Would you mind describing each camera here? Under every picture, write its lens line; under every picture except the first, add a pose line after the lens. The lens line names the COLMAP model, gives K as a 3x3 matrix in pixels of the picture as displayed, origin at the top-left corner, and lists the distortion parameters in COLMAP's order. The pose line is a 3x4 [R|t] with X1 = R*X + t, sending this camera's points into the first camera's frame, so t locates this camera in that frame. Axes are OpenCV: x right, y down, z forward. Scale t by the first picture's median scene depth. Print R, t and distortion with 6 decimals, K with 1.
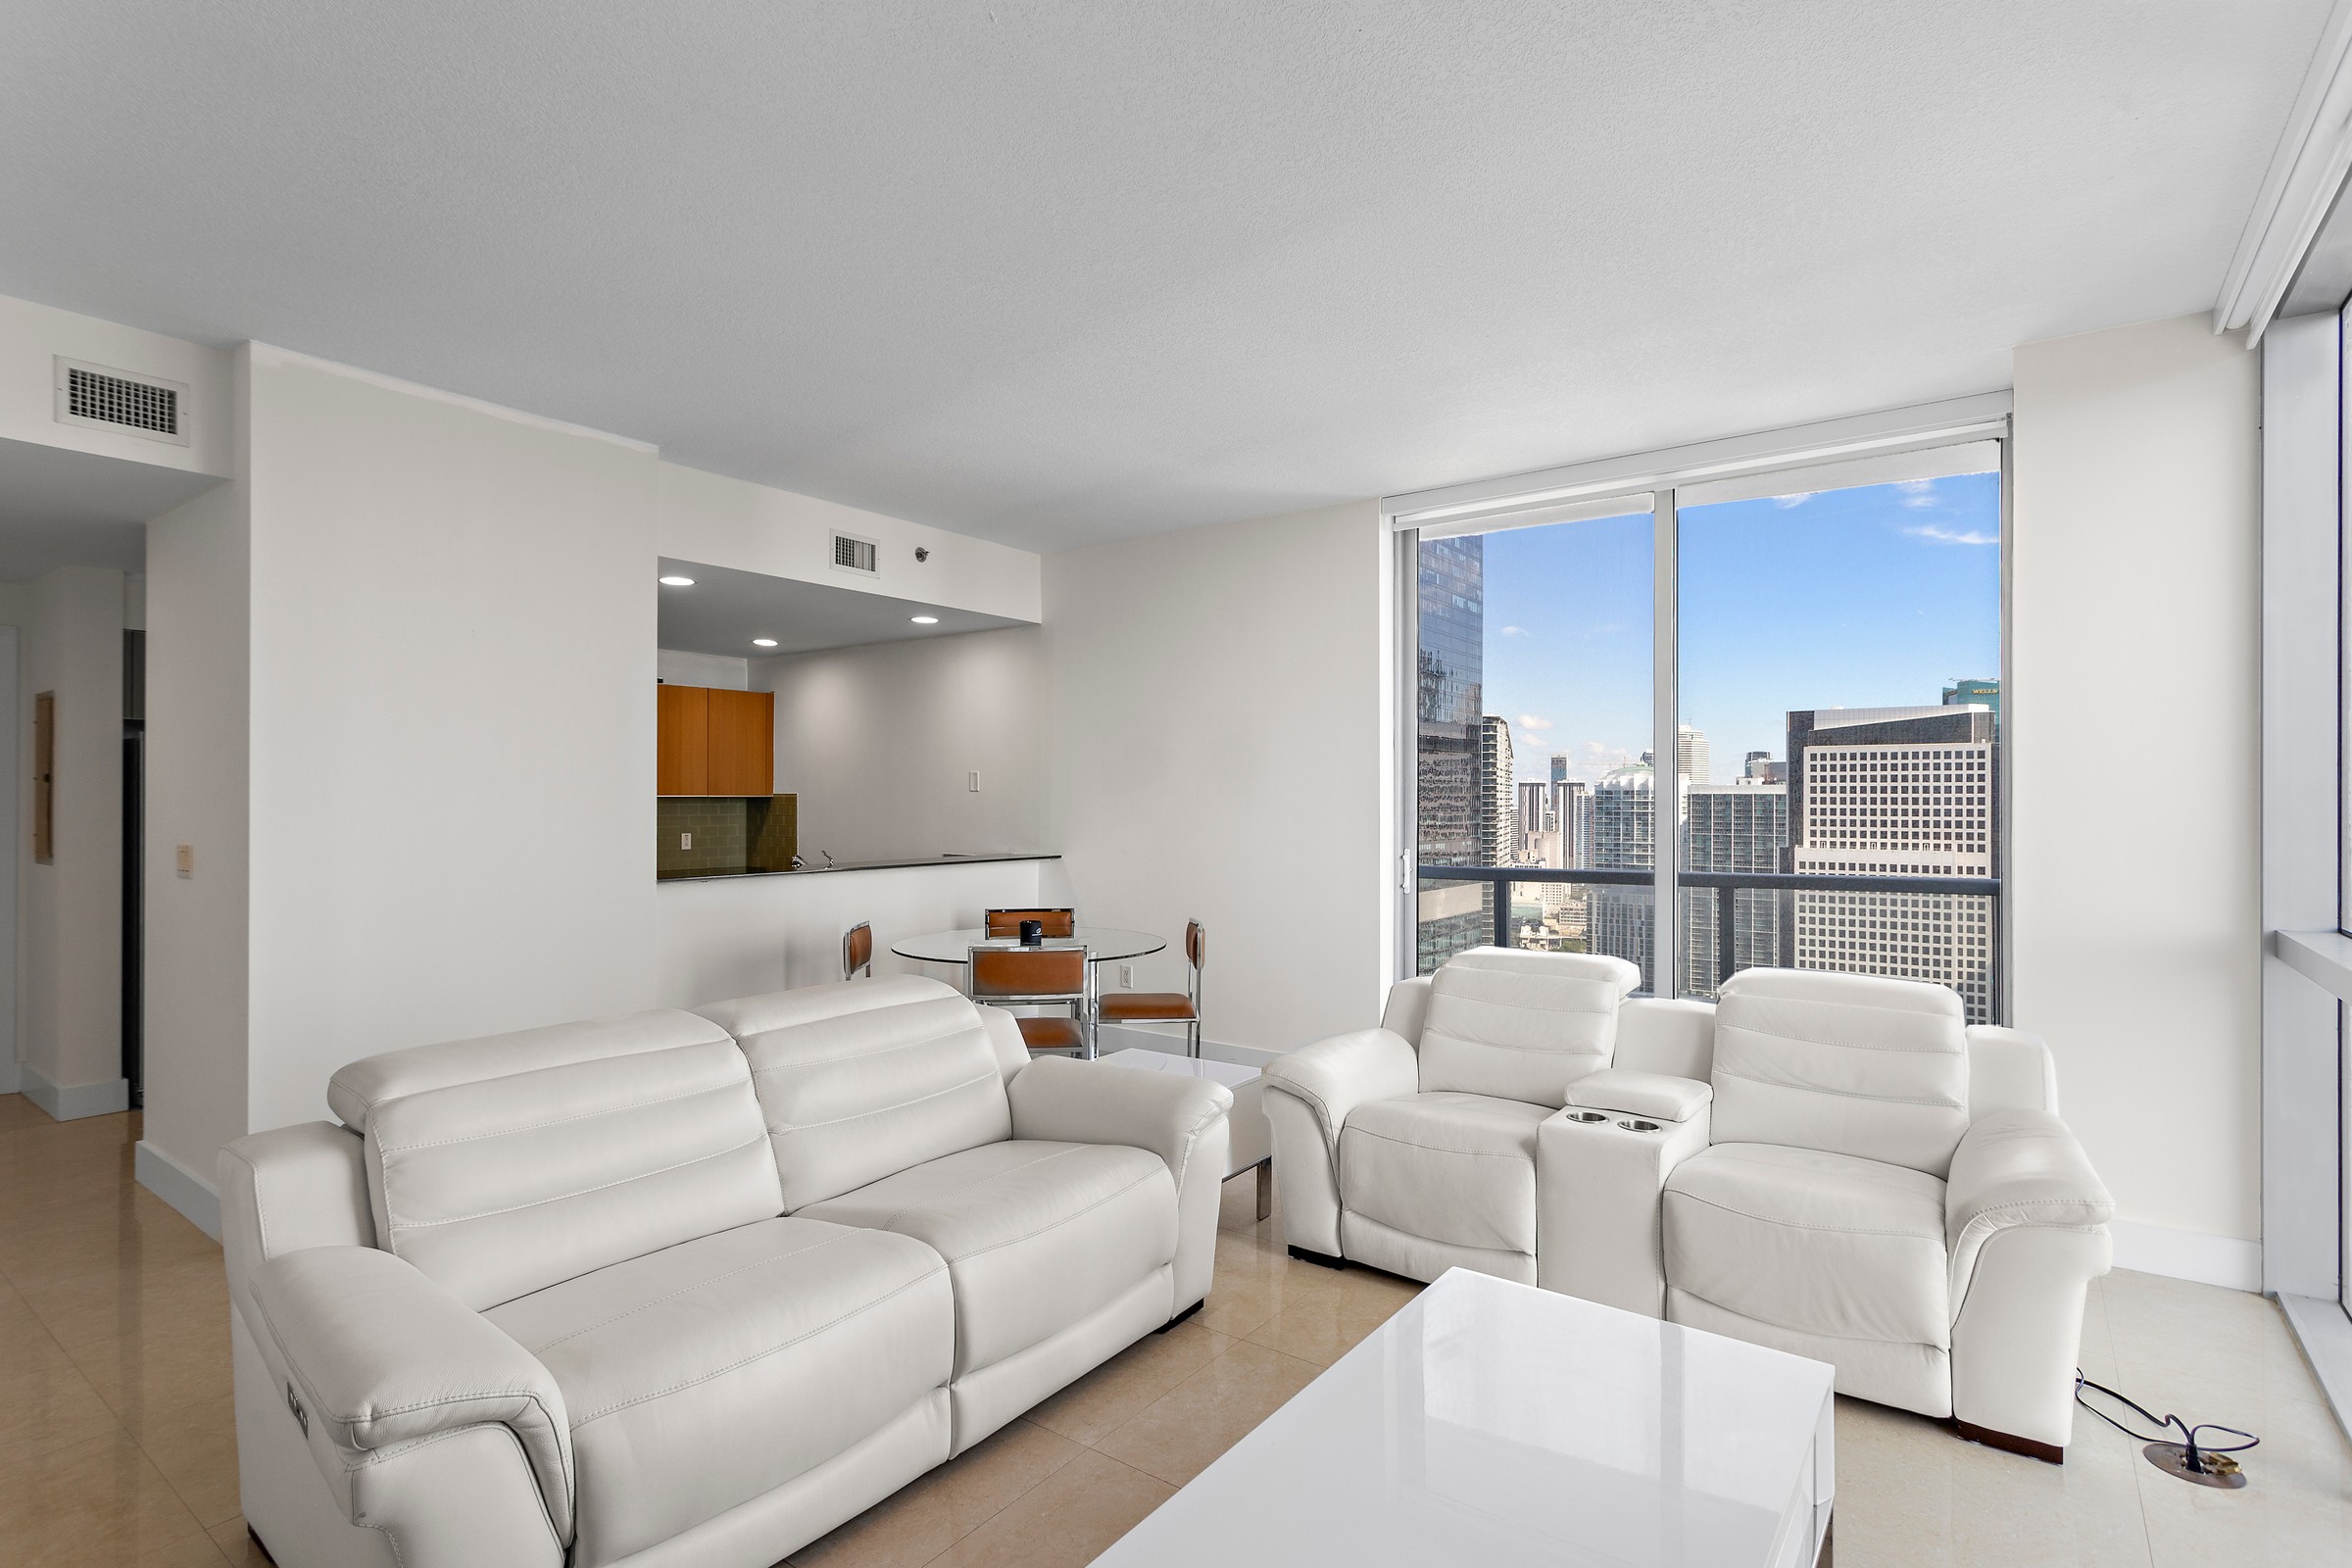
lens RADIAL K [[1135.4, 0, 1176.4], [0, 1135.4, 776.2], [0, 0, 1]] dist [-0.049301, 0.037156]
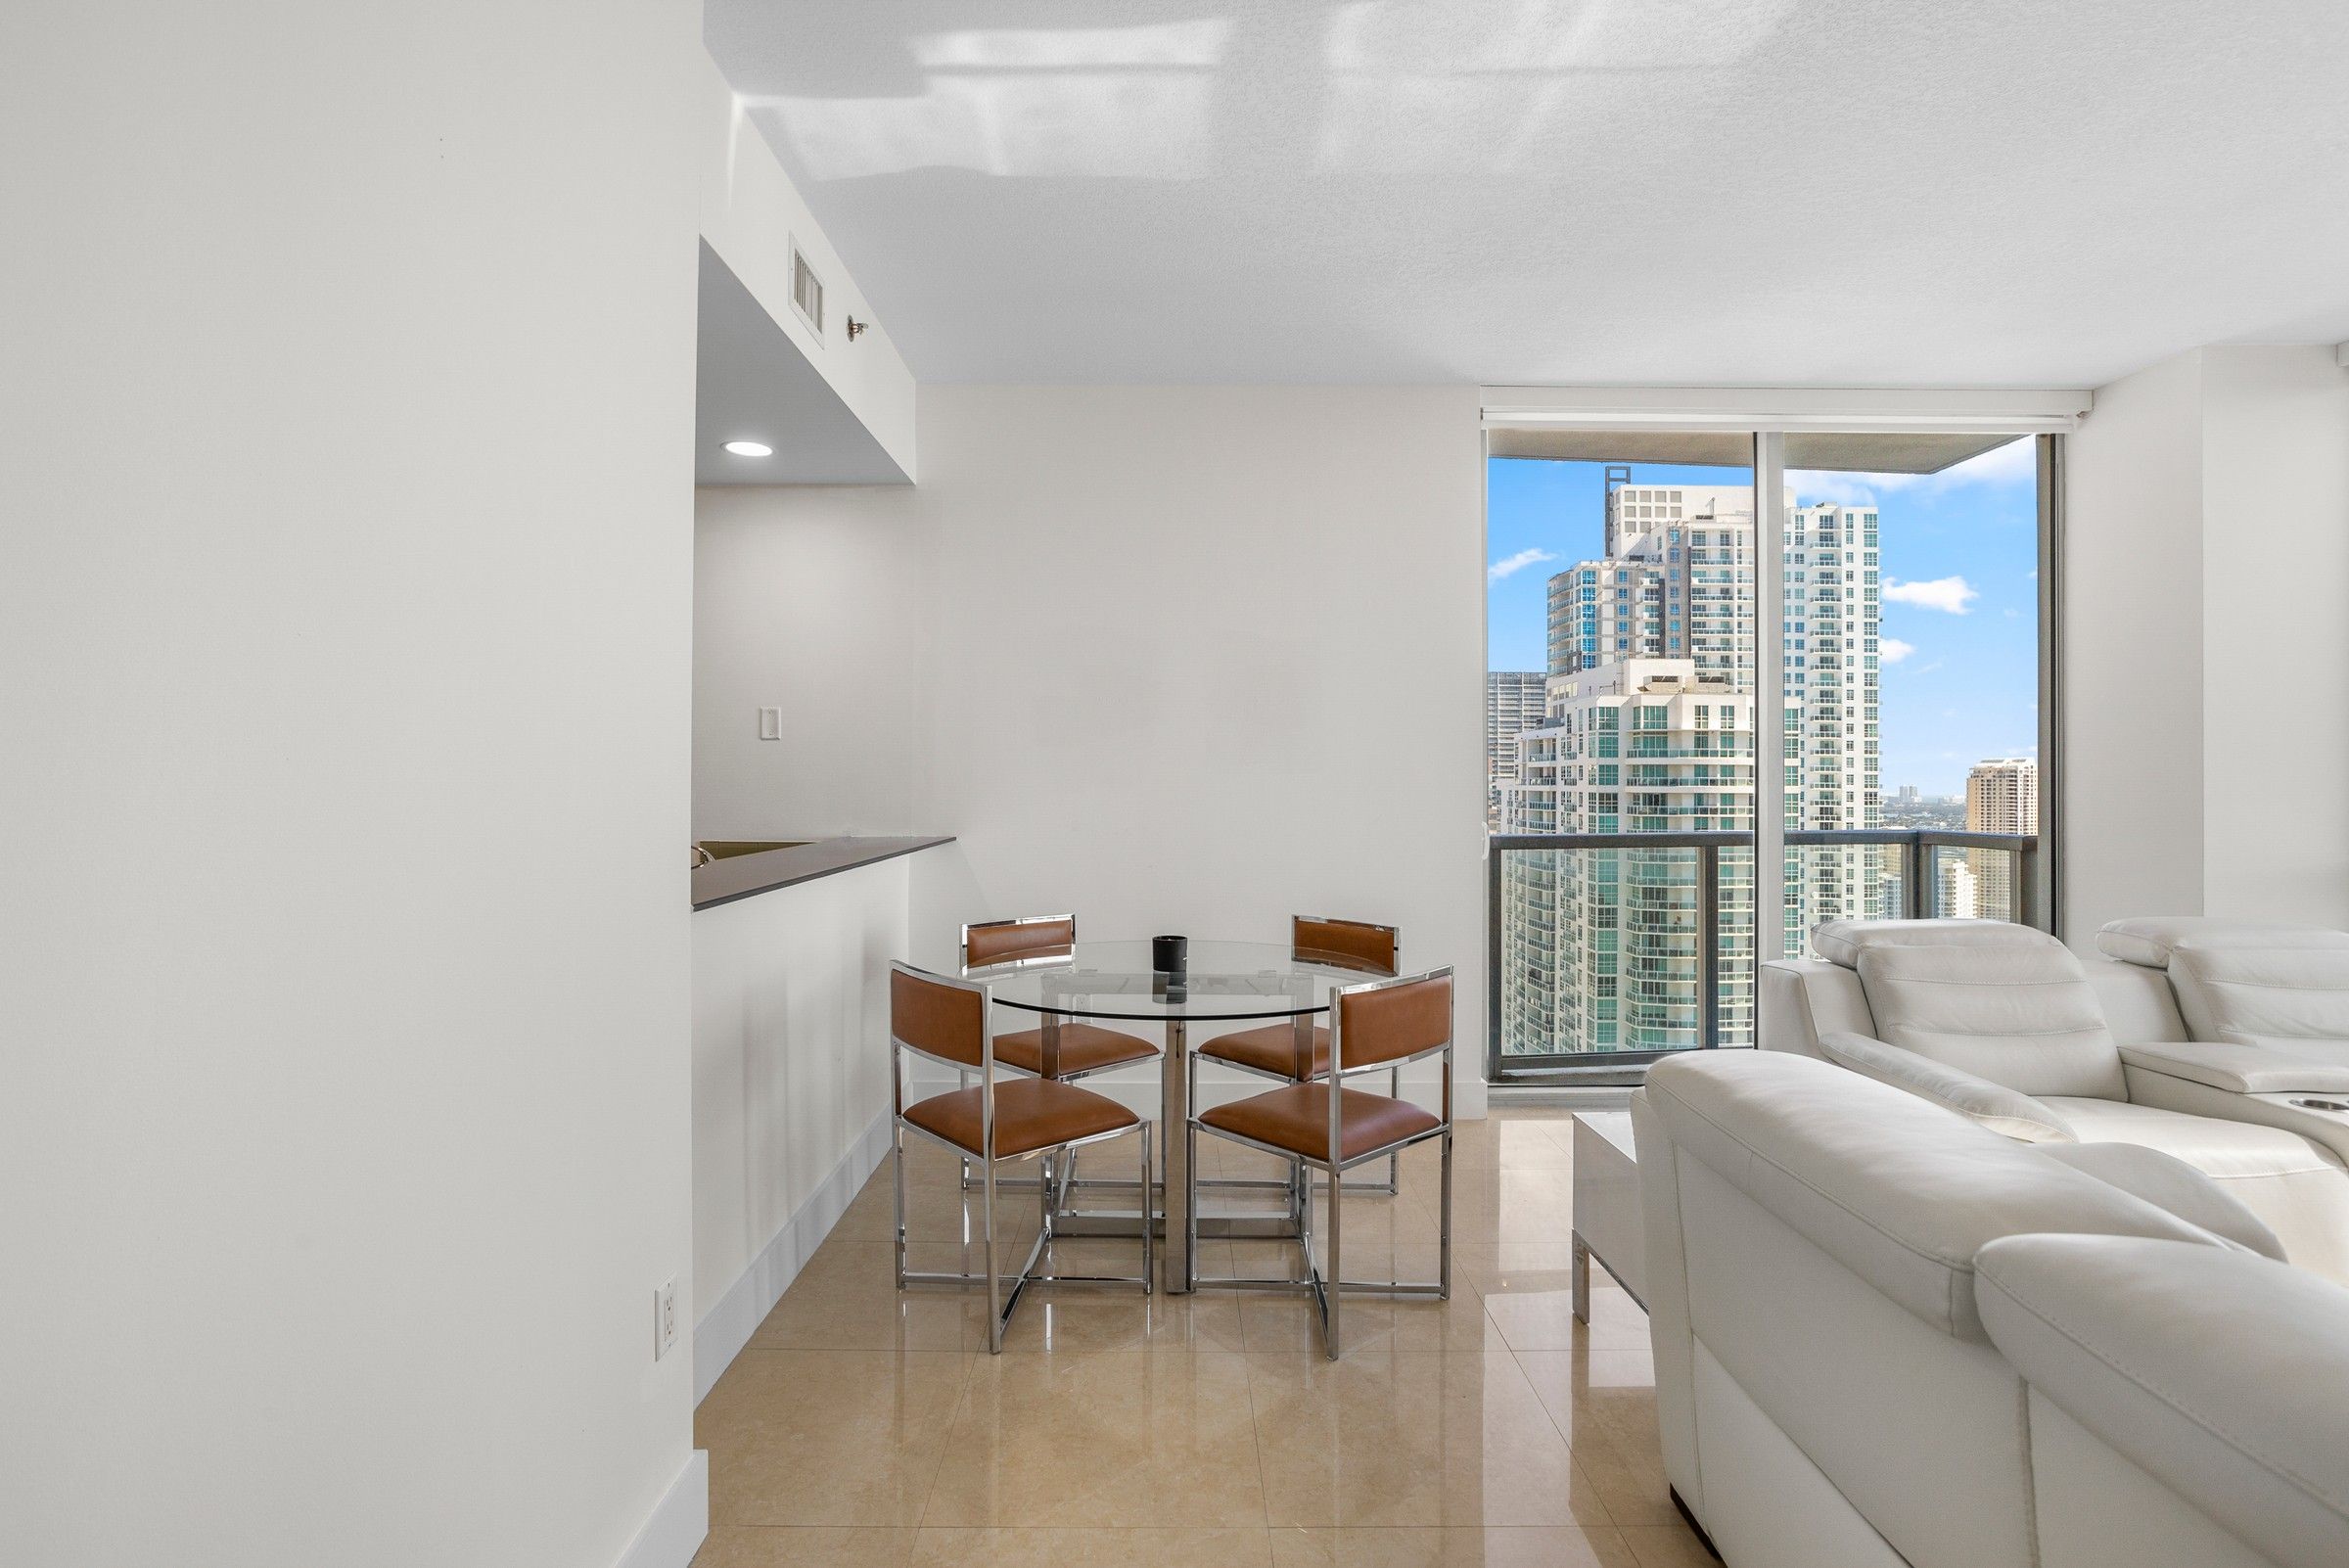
lens RADIAL K [[1134.0, 0, 1174.9], [0, 1134.0, 776.2], [0, 0, 1]] dist [-0.049301, 0.037156]
pose [[0.800688, 0.001089, 0.599080, -0.381481], [-0.010690, 0.999865, 0.012471, 0.022986], [-0.598986, -0.016389, 0.800592, 0.377596]]
